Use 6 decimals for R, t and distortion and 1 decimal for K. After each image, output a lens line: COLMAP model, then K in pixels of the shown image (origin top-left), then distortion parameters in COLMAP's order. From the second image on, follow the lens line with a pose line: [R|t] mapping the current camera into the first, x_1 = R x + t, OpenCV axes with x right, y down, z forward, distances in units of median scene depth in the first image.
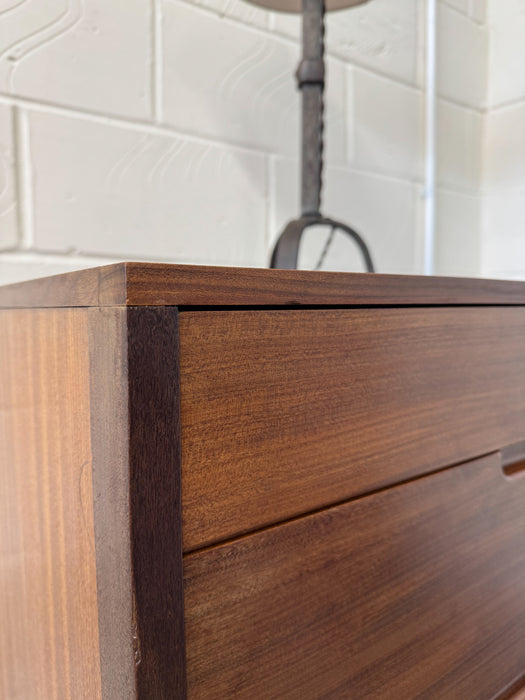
lens RADIAL K [[516.9, 0, 267.4], [0, 516.9, 335.6], [0, 0, 1]] dist [0.009536, -0.031779]
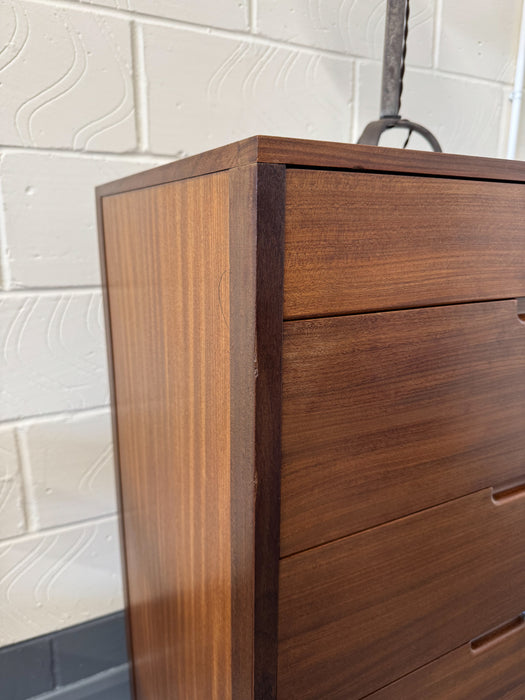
lens RADIAL K [[522.2, 0, 261.0], [0, 522.2, 350.0], [0, 0, 1]] dist [0.043953, -0.055035]
pose [[0.986433, 0.052830, -0.155433, 0.030145], [-0.026271, 0.985402, 0.168203, 0.188307], [0.162051, -0.161837, 0.973421, -0.563276]]
